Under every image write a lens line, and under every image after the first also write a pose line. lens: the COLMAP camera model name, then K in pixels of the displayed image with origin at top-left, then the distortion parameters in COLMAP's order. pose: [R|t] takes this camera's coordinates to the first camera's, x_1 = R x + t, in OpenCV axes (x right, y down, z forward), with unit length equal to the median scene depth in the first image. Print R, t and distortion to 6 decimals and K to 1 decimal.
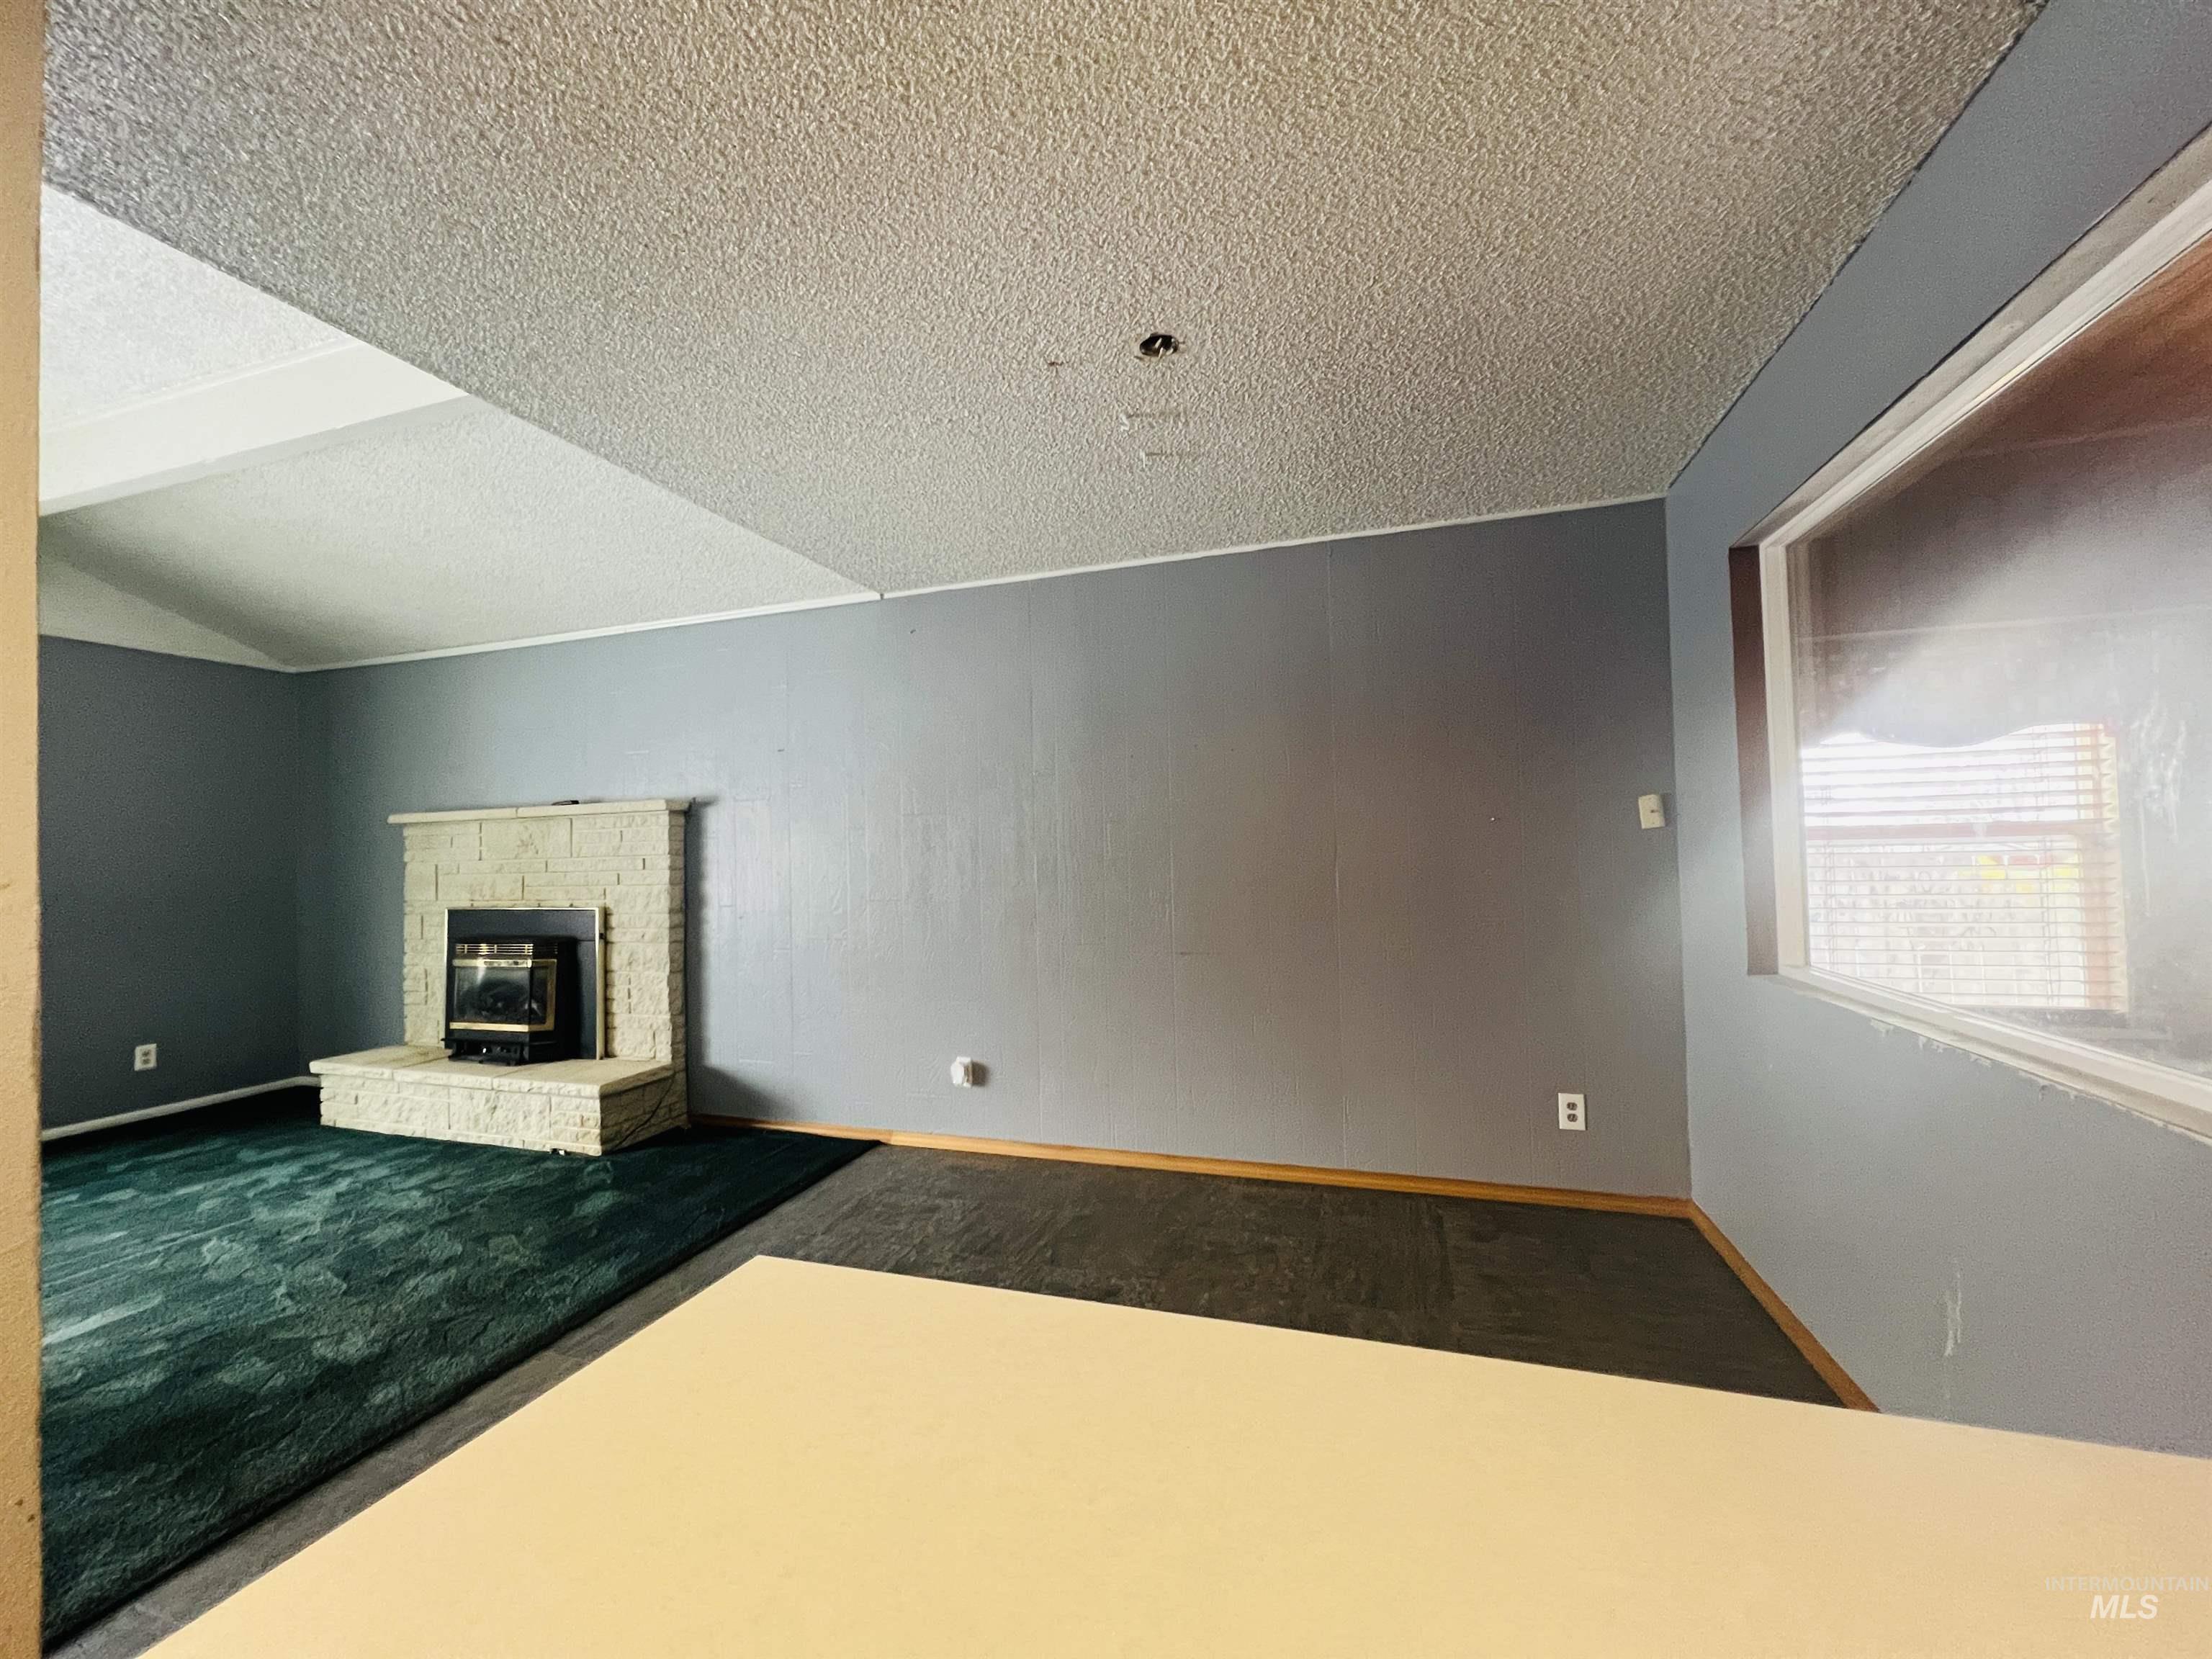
lens RADIAL K [[880.3, 0, 1100.5], [0, 880.3, 827.9], [0, 0, 1]] dist [-0.001788, -0.000131]
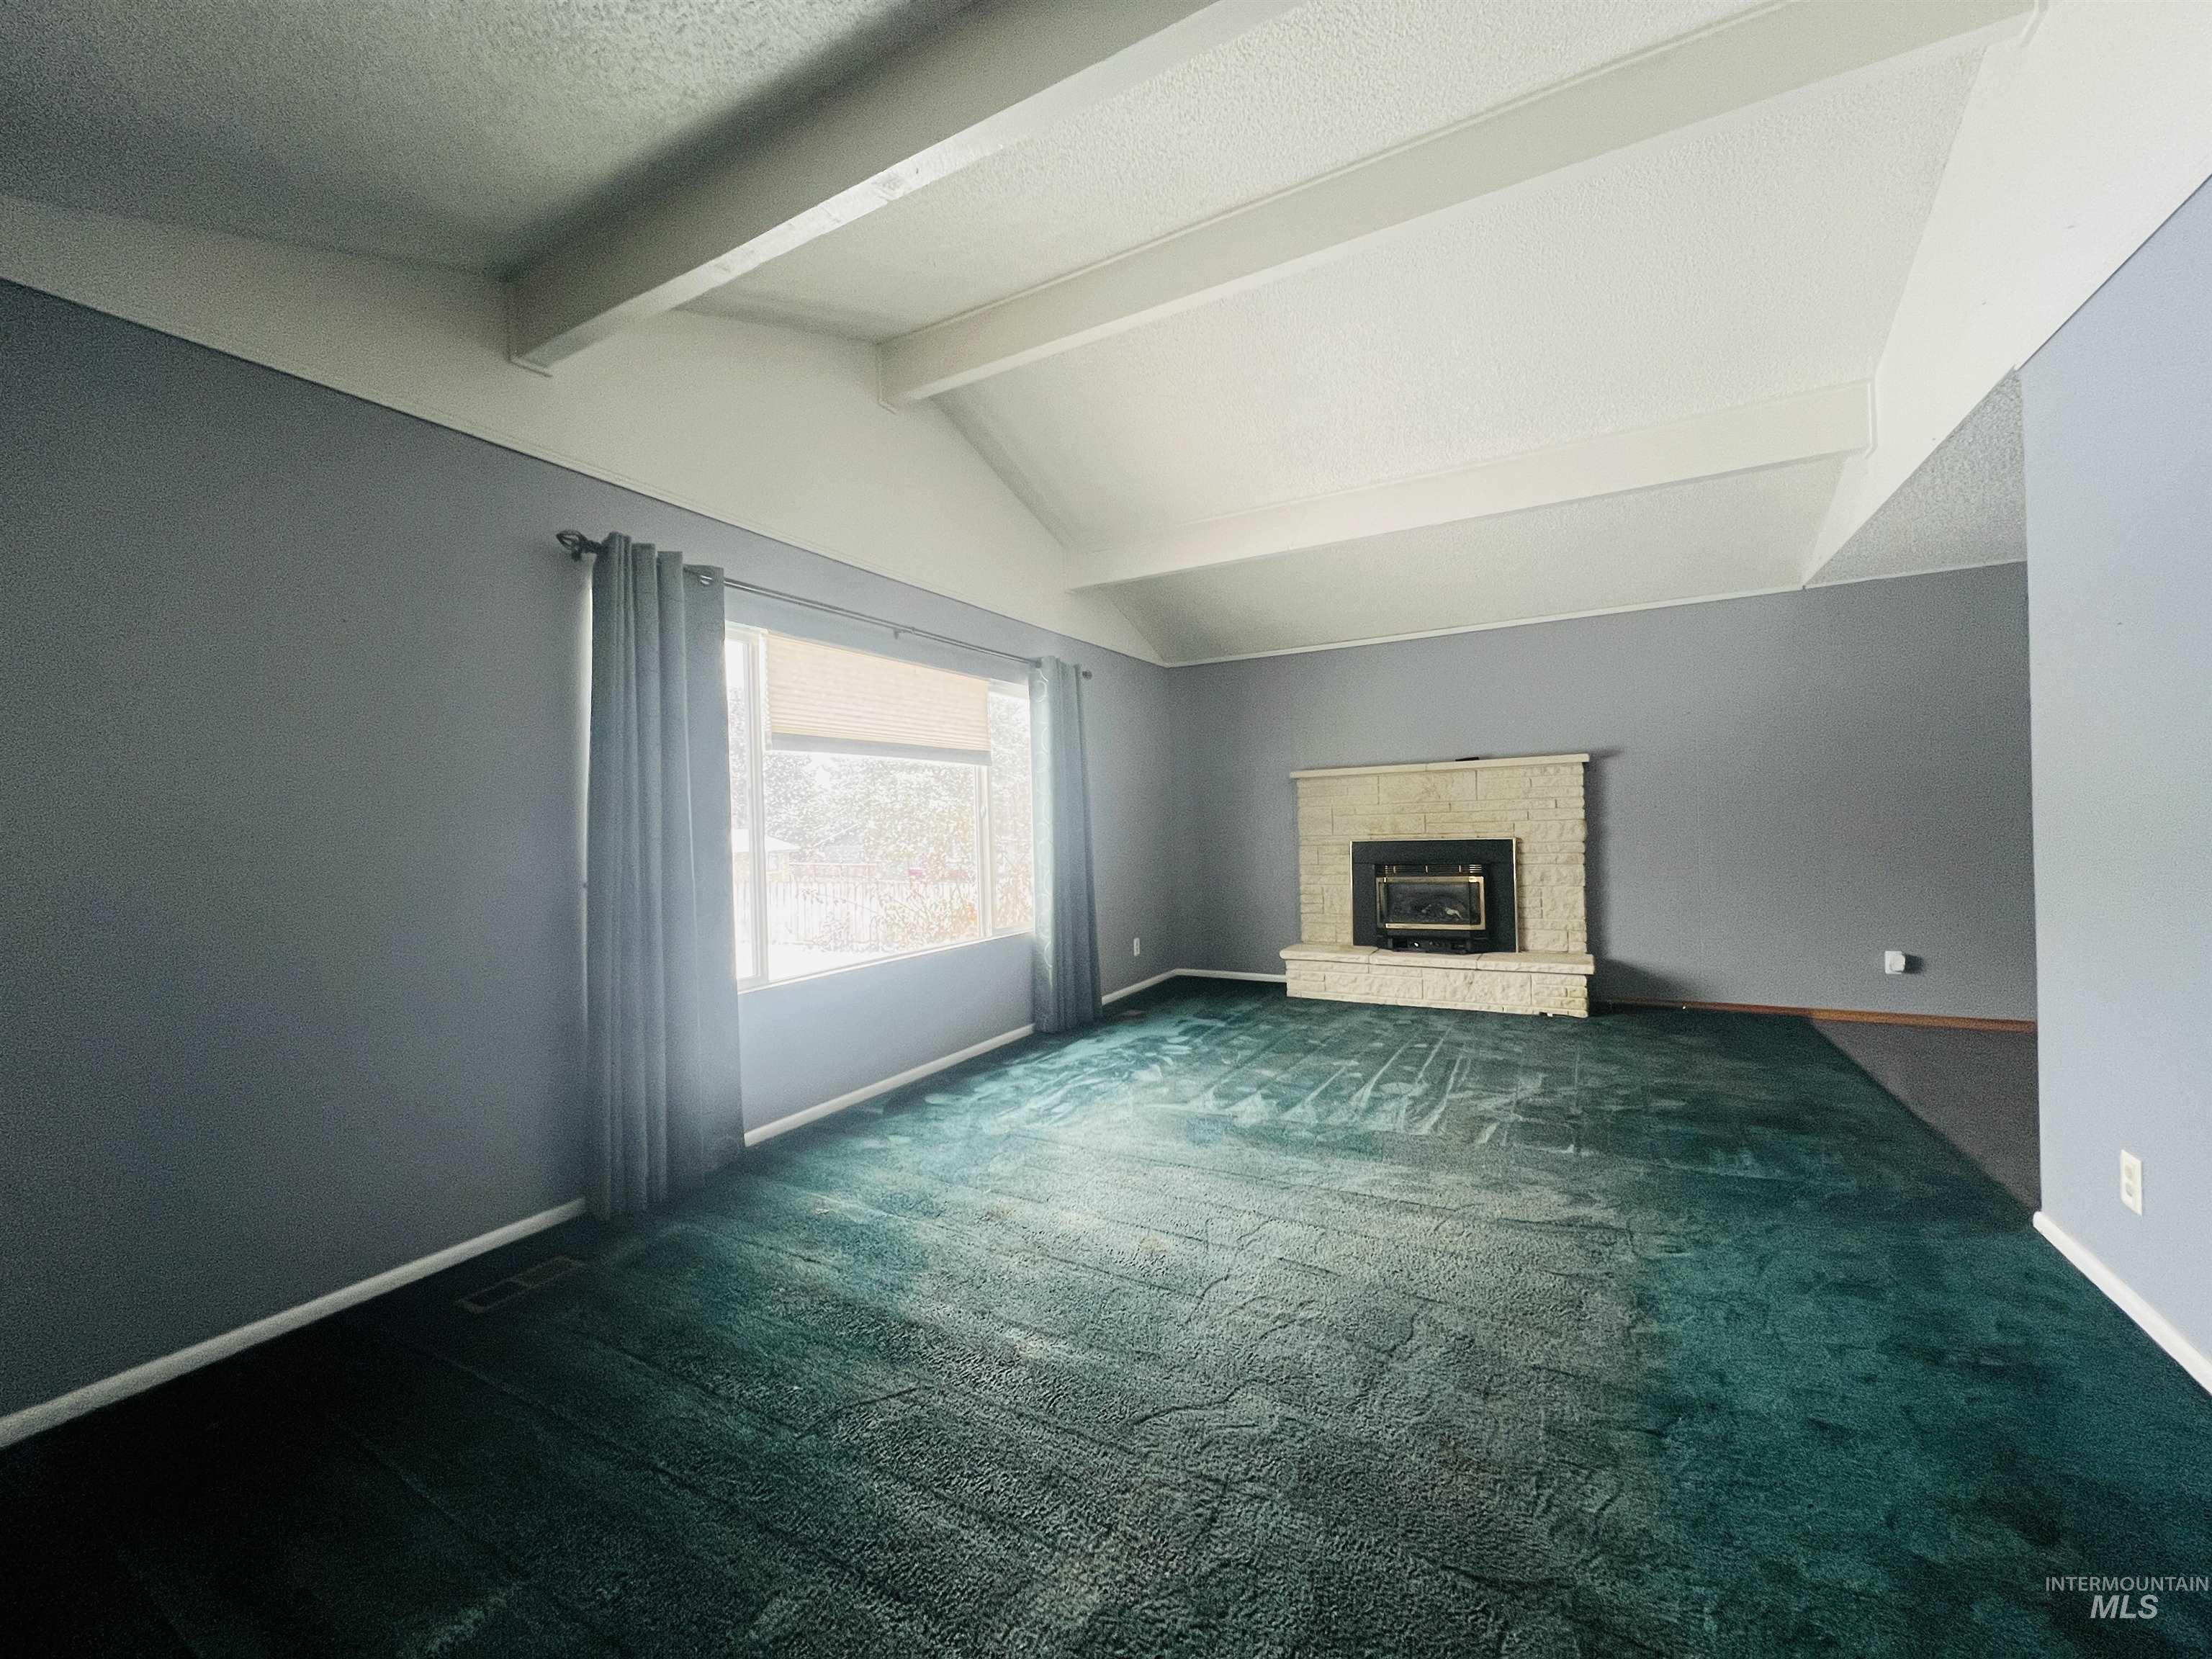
lens RADIAL K [[880.3, 0, 1098.2], [0, 880.3, 818.1], [0, 0, 1]] dist [-0.001788, -0.000131]
pose [[0.981671, -0.006282, -0.190481, -1.036135], [0.010672, 0.999700, 0.022034, 0.028564], [0.190285, -0.023663, 0.981444, -0.455262]]
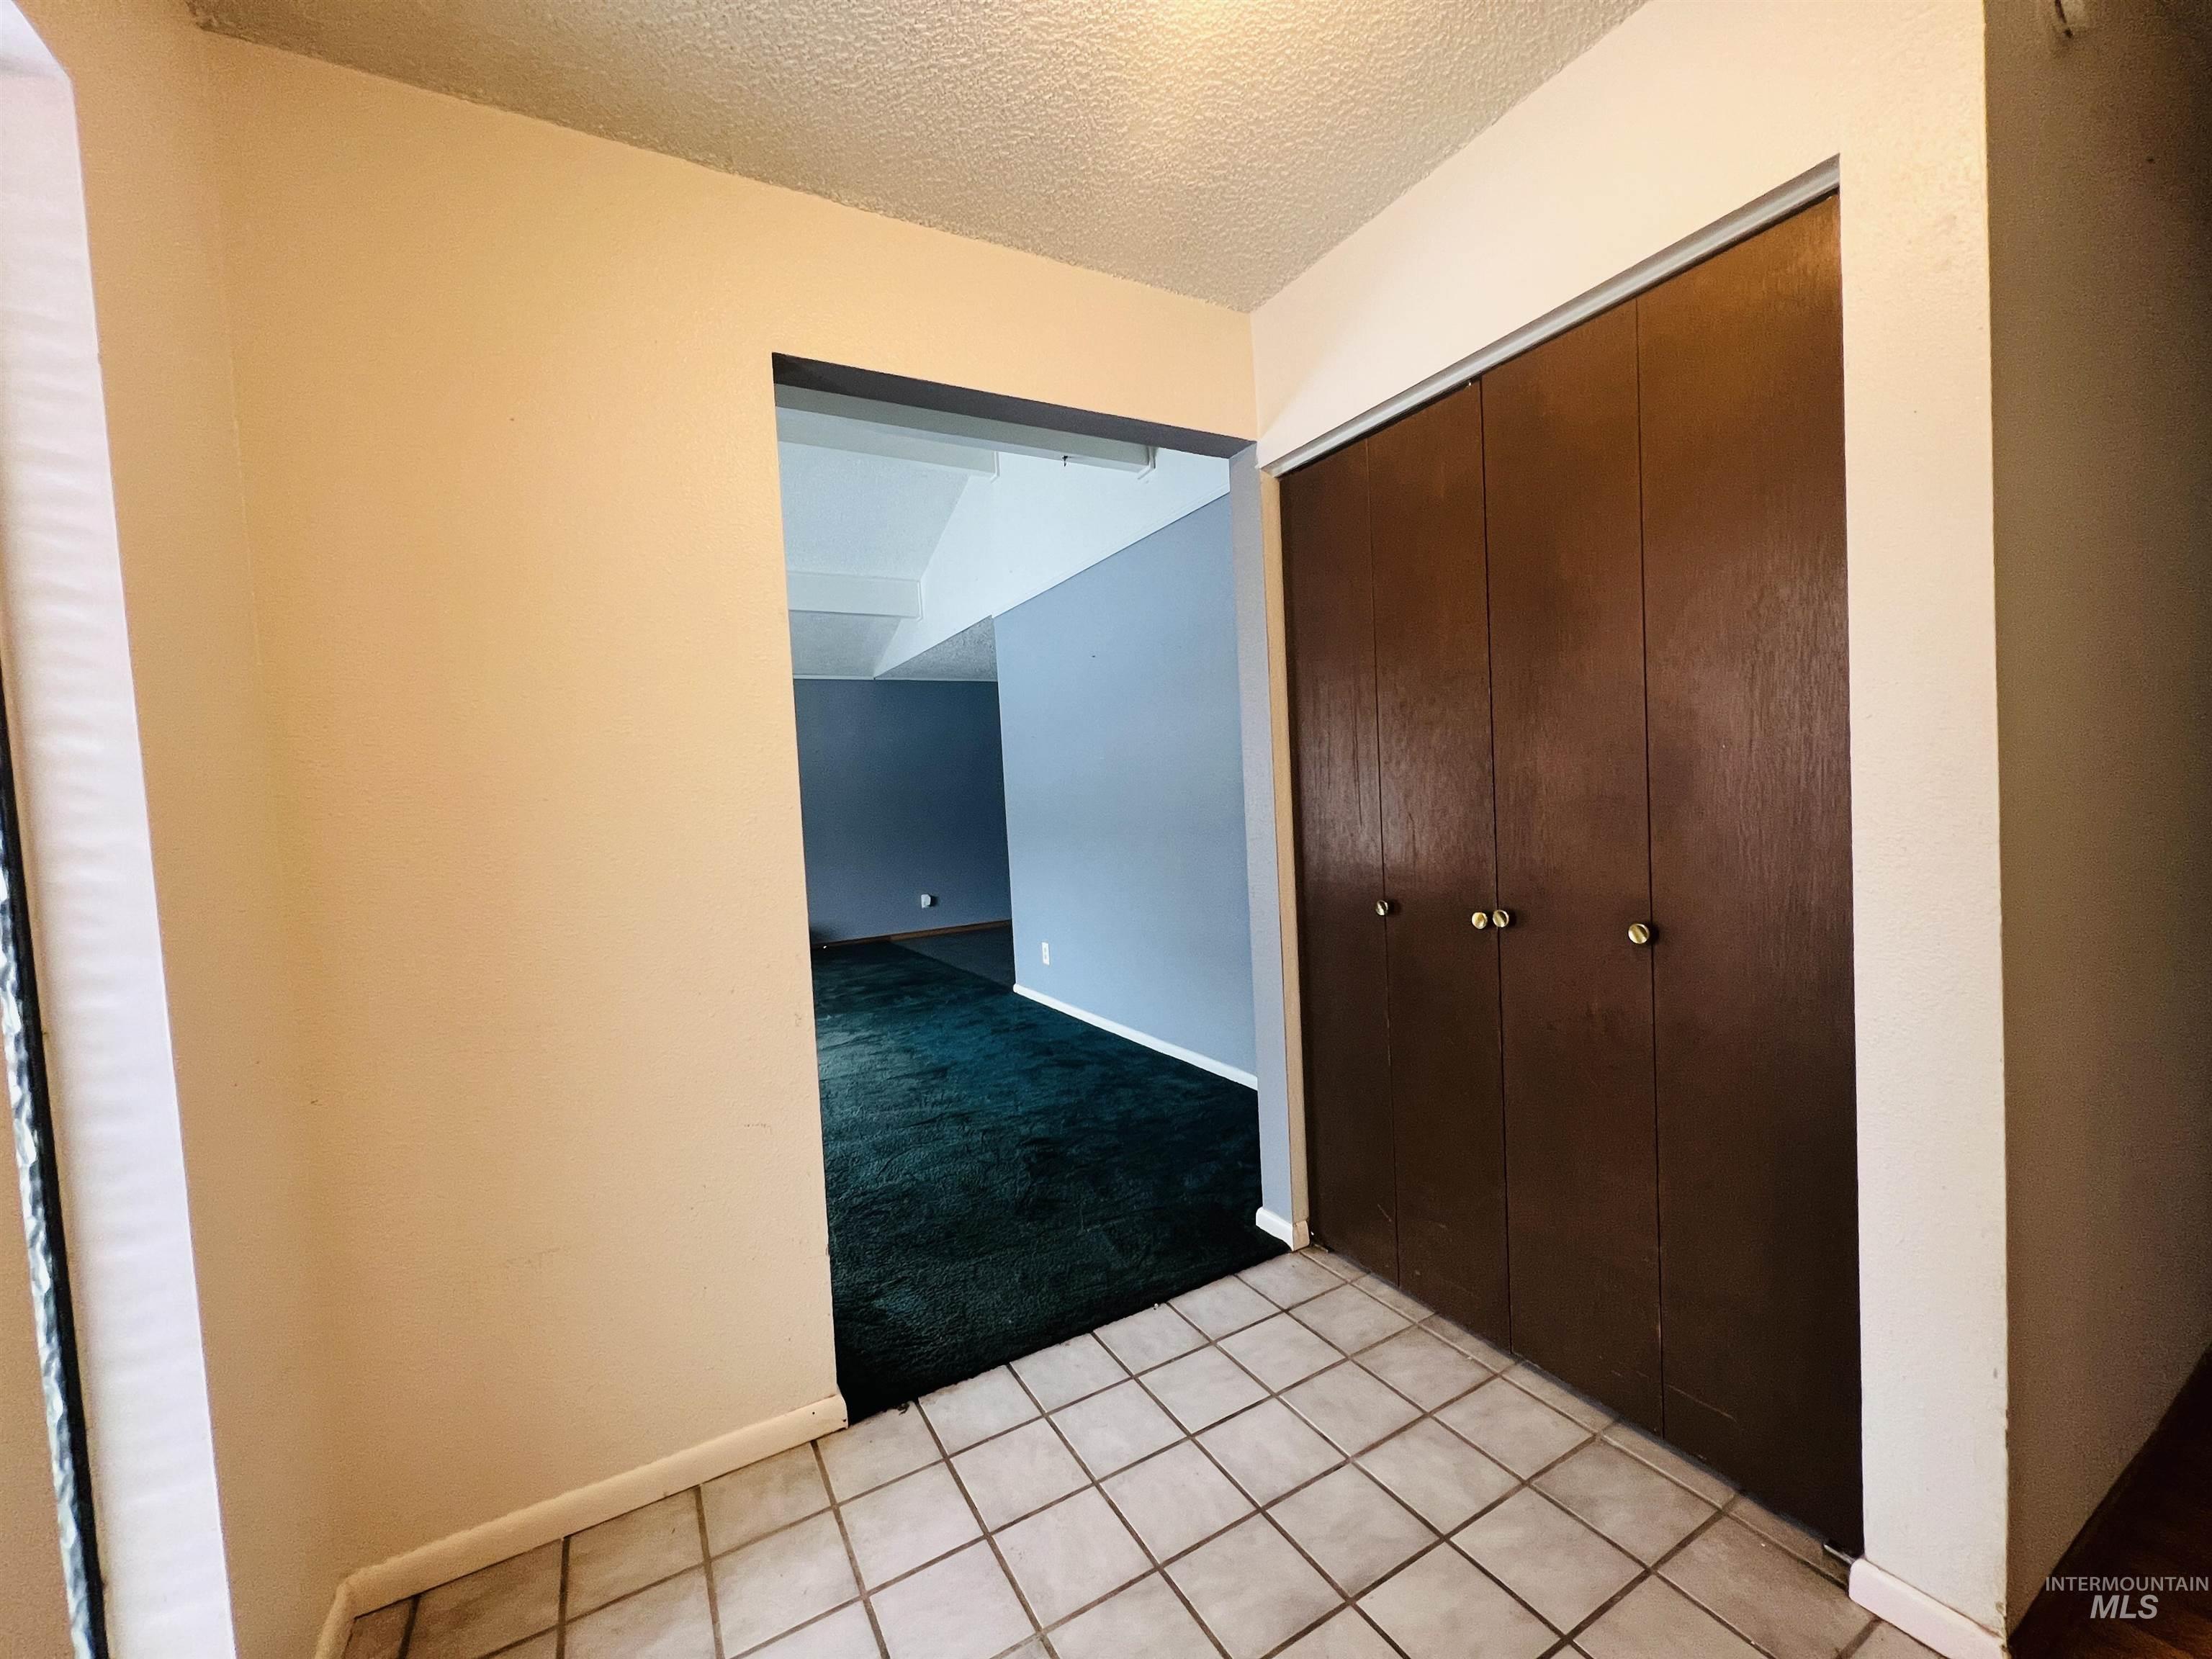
lens RADIAL K [[880.3, 0, 1106.1], [0, 880.3, 834.8], [0, 0, 1]] dist [-0.001788, -0.000131]
pose [[0.671796, -0.040616, 0.739622, -1.472104], [0.012032, 0.998962, 0.043929, 0.019339], [-0.740639, -0.020612, 0.671587, -0.811071]]
